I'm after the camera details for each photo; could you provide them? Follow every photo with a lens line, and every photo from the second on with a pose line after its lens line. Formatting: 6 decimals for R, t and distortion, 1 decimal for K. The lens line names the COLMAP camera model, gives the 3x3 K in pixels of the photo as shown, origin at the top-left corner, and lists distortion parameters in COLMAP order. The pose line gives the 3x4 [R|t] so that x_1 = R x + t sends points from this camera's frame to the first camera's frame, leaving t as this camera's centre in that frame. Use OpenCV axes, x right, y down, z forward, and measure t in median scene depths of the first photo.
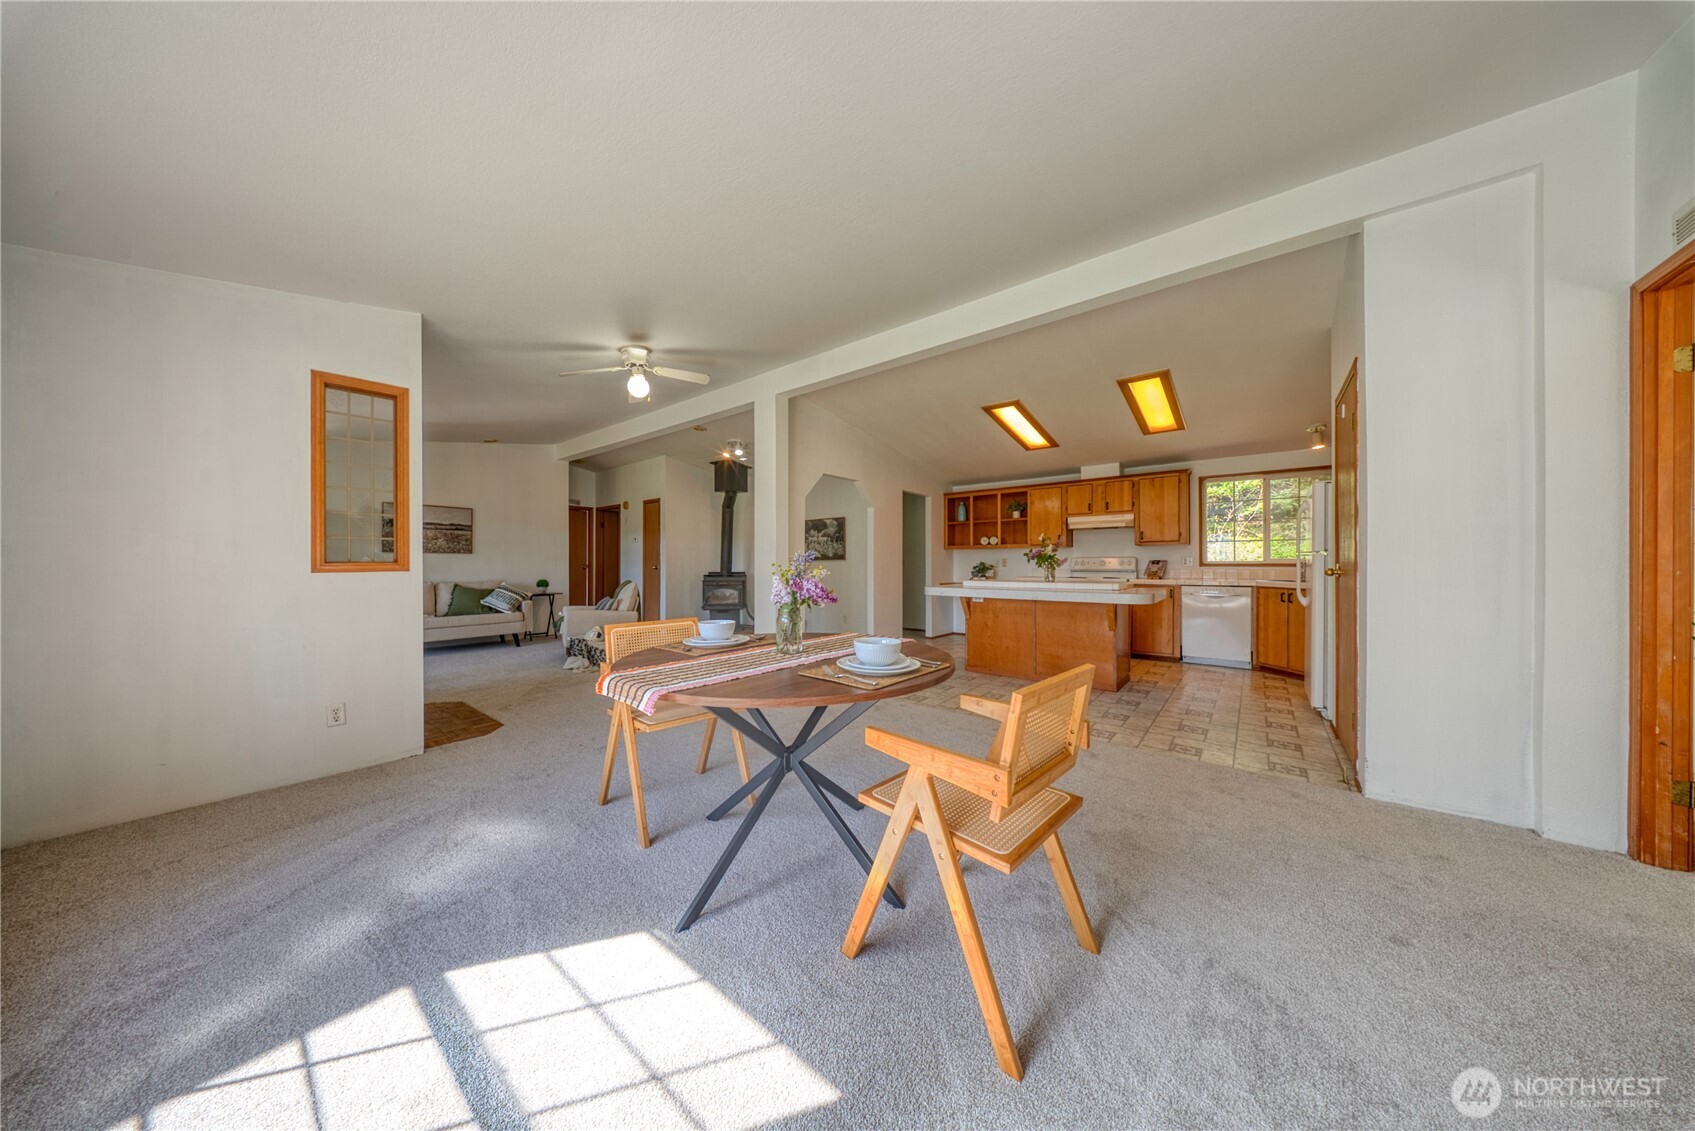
lens RADIAL K [[508.5, 0, 845.7], [0, 508.5, 563.4], [0, 0, 1]] dist [0.000160, -0.000102]
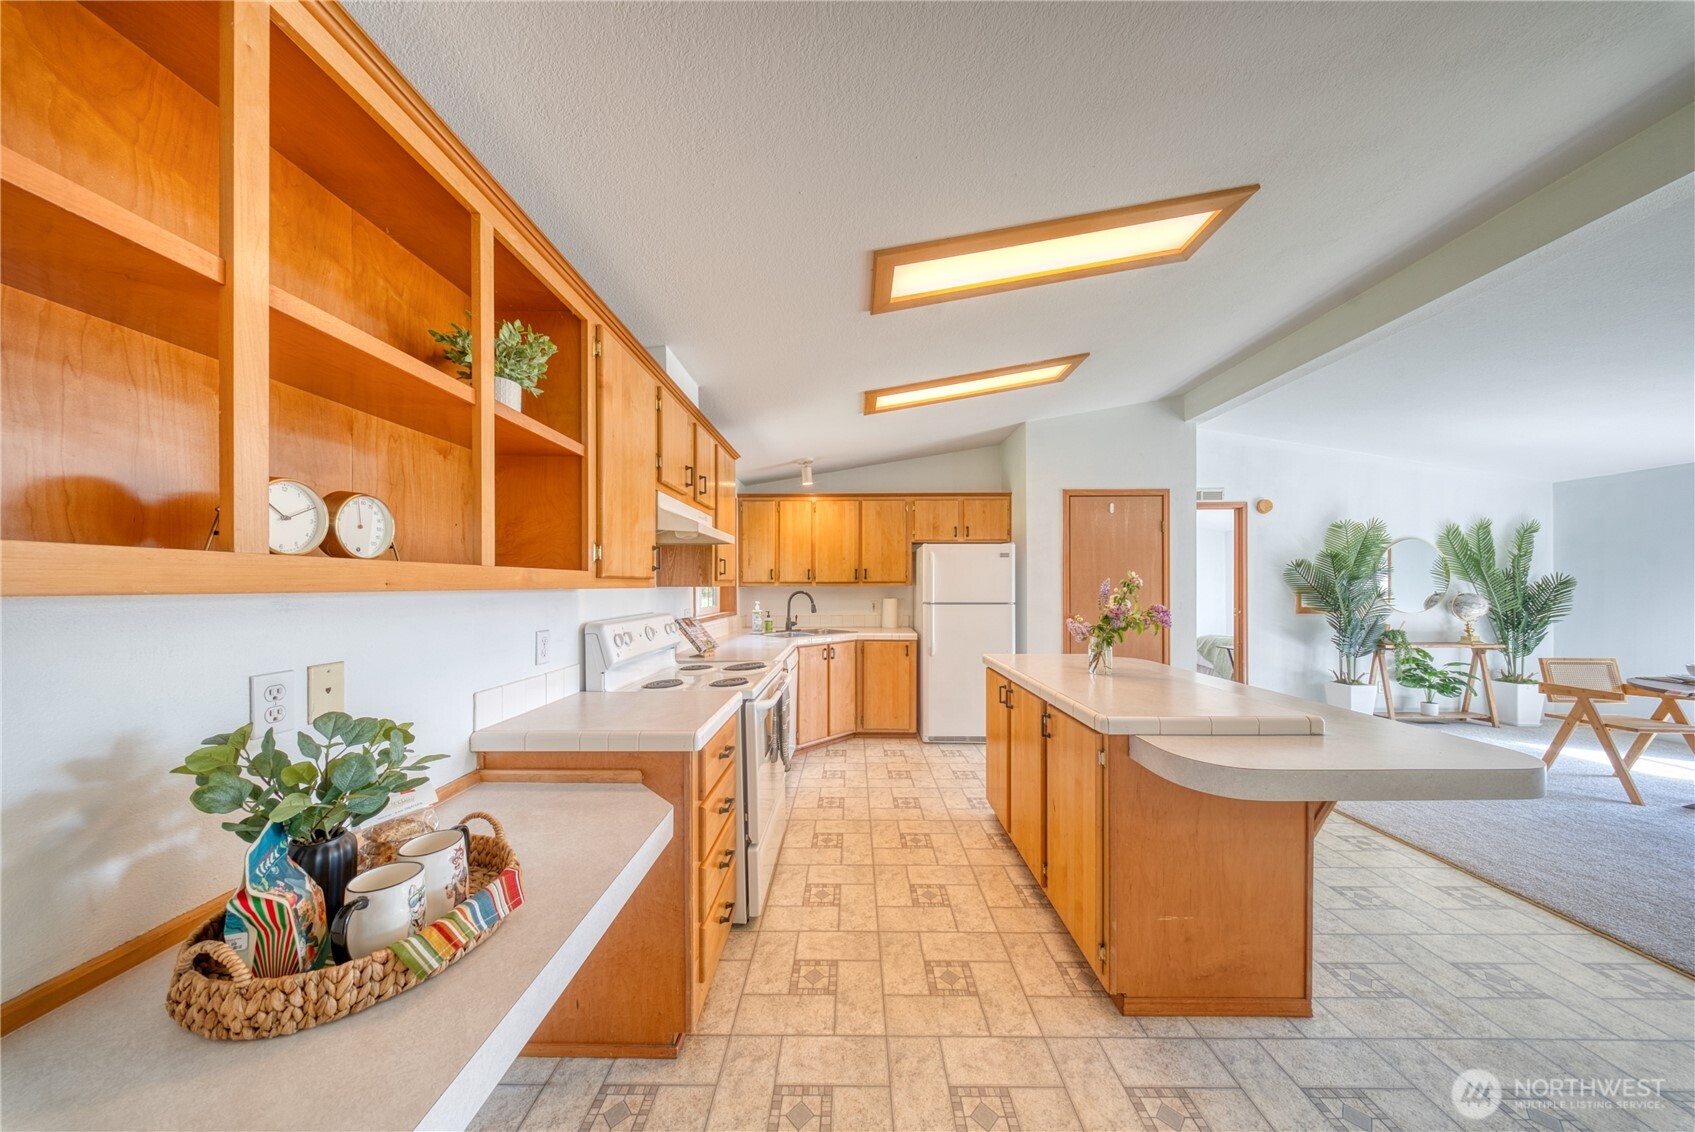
lens RADIAL K [[506.7, 0, 840.0], [0, 506.7, 585.4], [0, 0, 1]] dist [-0.000041, -0.000053]
pose [[-0.613624, 0.003072, 0.789592, 0.135481], [0.001261, 0.999995, -0.002911, -0.033313], [-0.789597, -0.000791, -0.613625, 1.118774]]
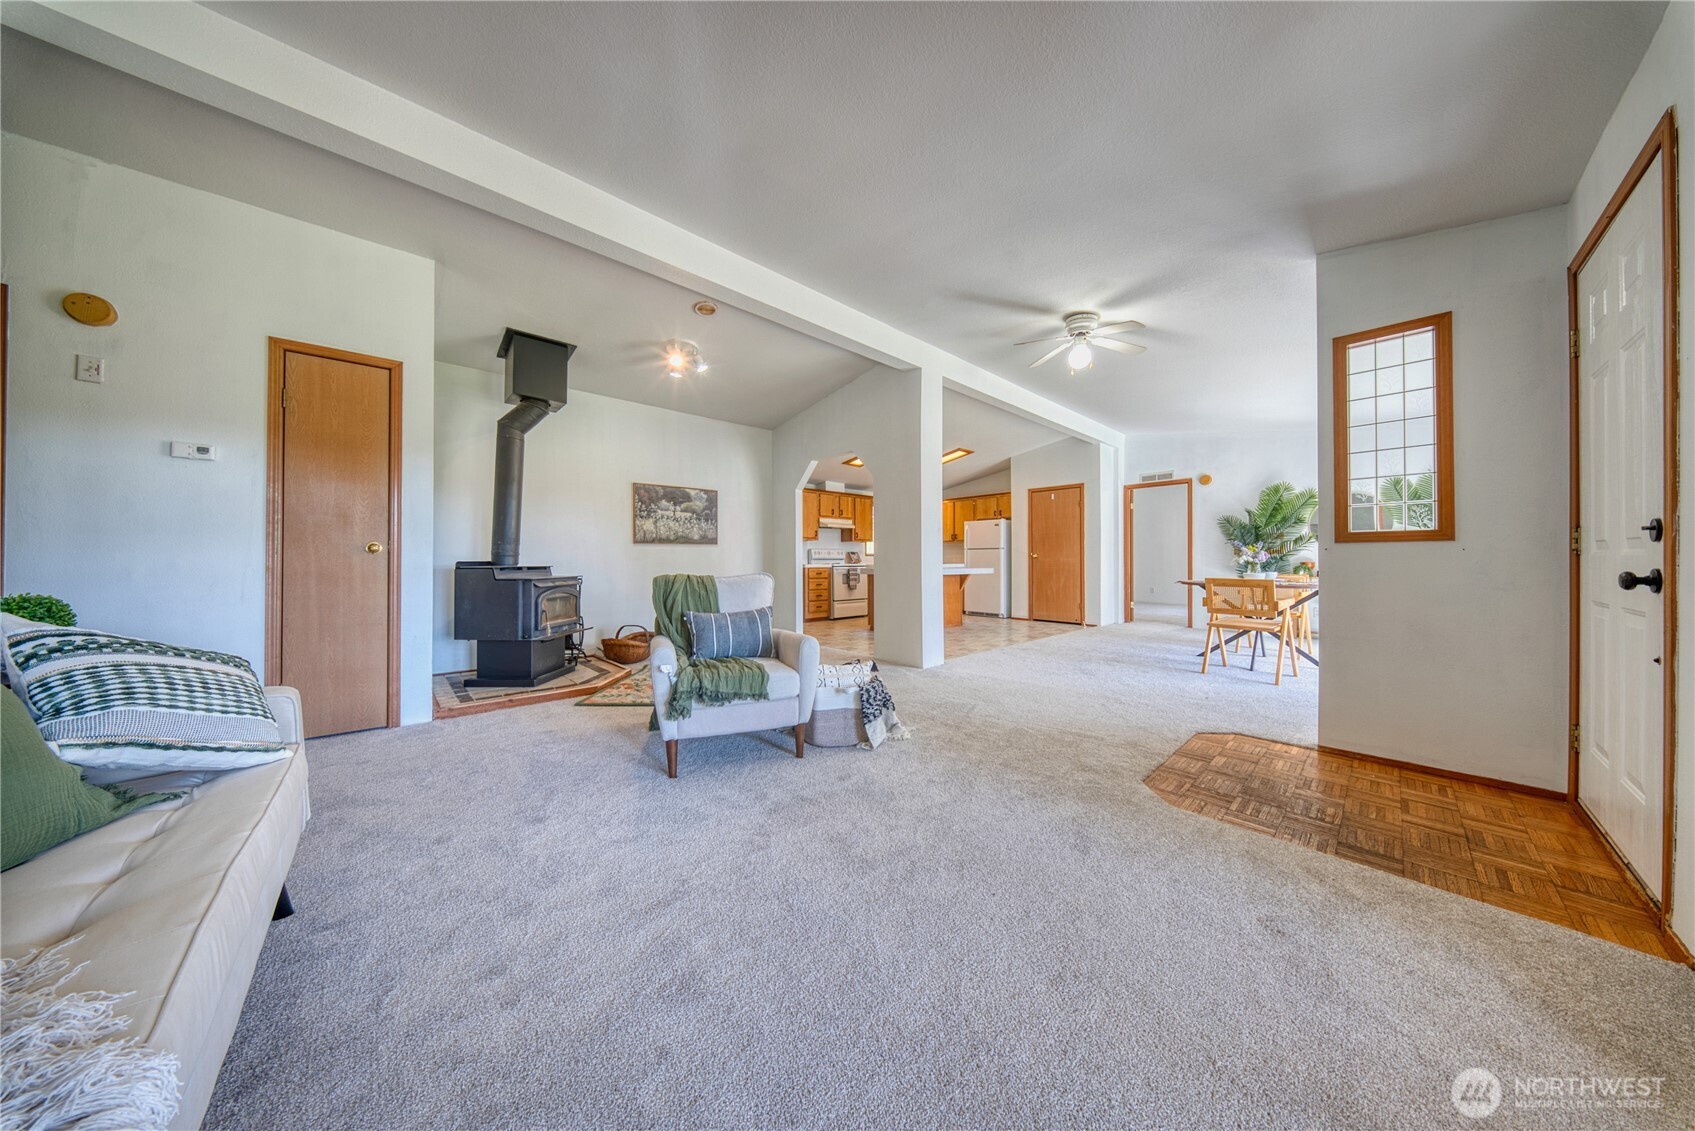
lens RADIAL K [[499.2, 0, 841.4], [0, 499.2, 559.7], [0, 0, 1]] dist [-0.000302, -0.000110]
pose [[0.156725, 0.003336, 0.987637, -0.818972], [-0.000535, 0.999994, -0.003292, 0.021004], [-0.987642, -0.000013, 0.156726, 0.756483]]
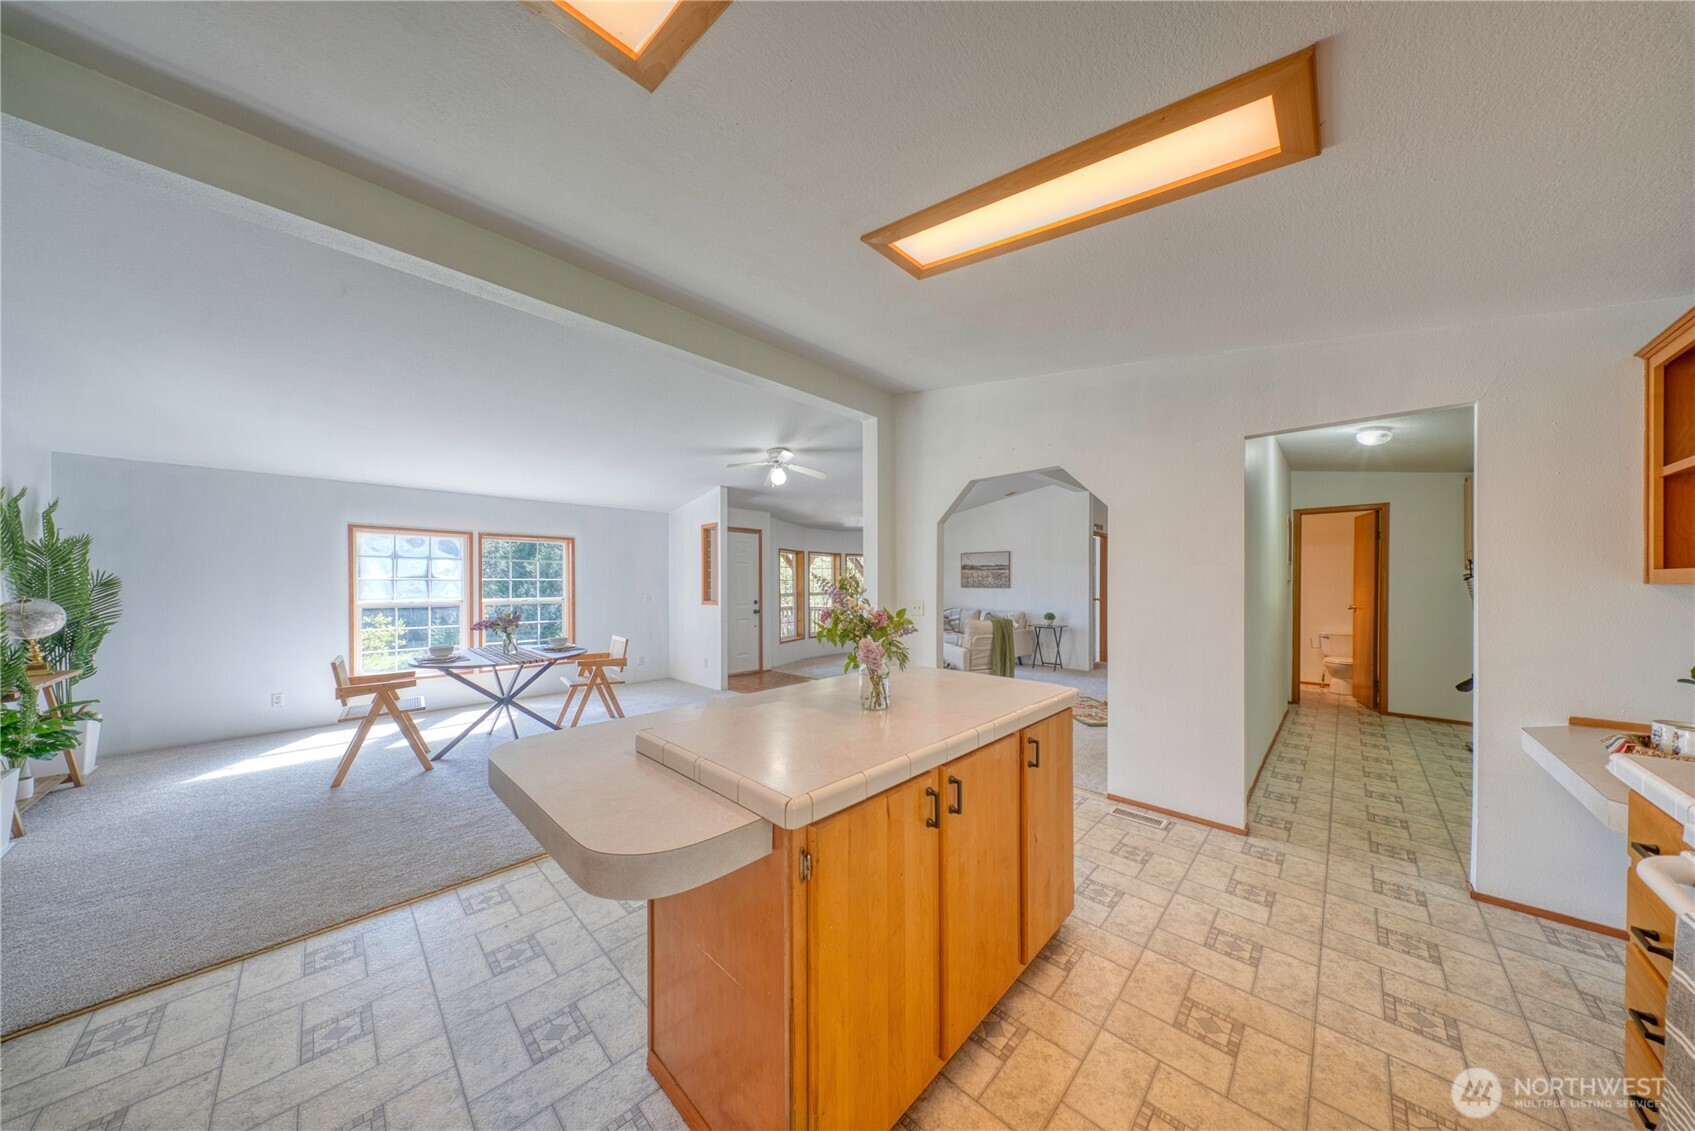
lens RADIAL K [[516.9, 0, 846.3], [0, 516.9, 585.0], [0, 0, 1]] dist [-0.000086, -0.000076]
pose [[-0.093598, 0.002688, -0.995606, 0.563580], [0.002967, 0.999993, 0.002421, -0.032667], [0.995606, -0.002727, -0.093605, 0.766404]]
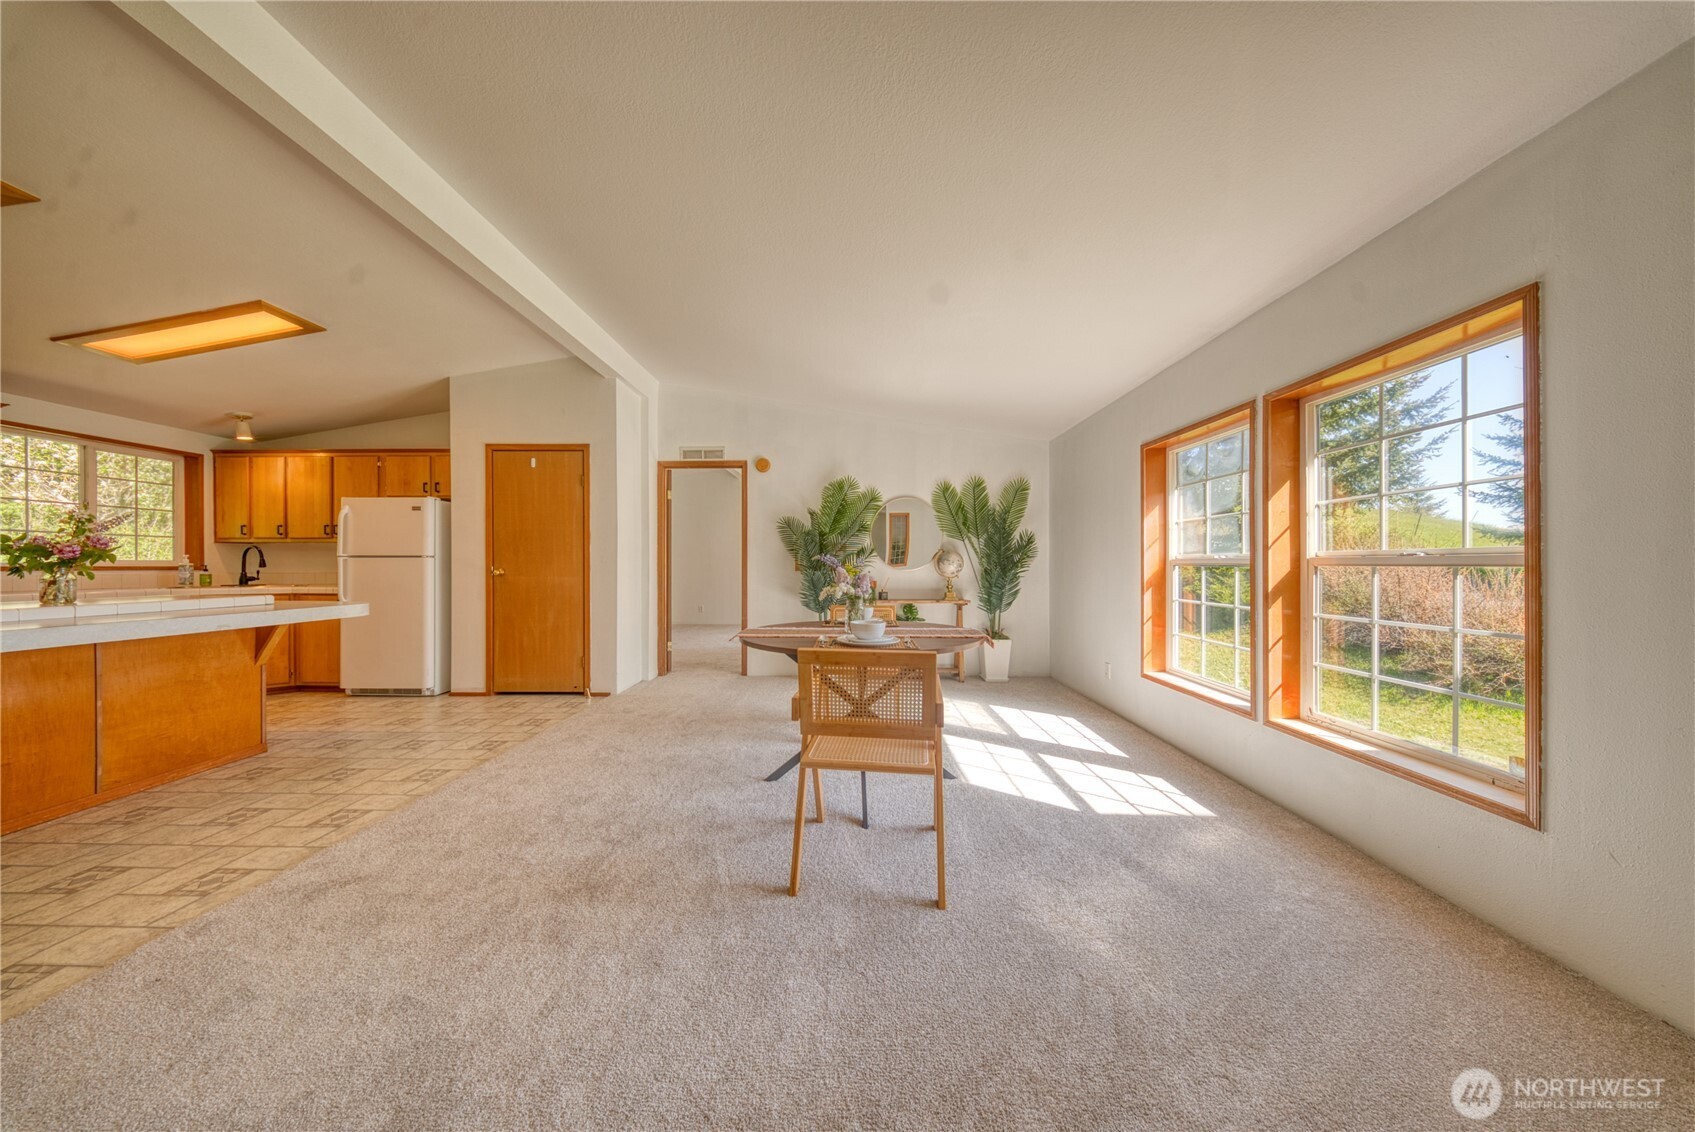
lens RADIAL K [[511.1, 0, 847.5], [0, 511.1, 566.0], [0, 0, 1]] dist [-0.000717, -0.000115]
pose [[-0.619318, 0.001836, 0.785138, -0.331975], [0.000598, 0.999998, -0.001867, 0.000979], [-0.785140, -0.000686, -0.619318, 0.534372]]
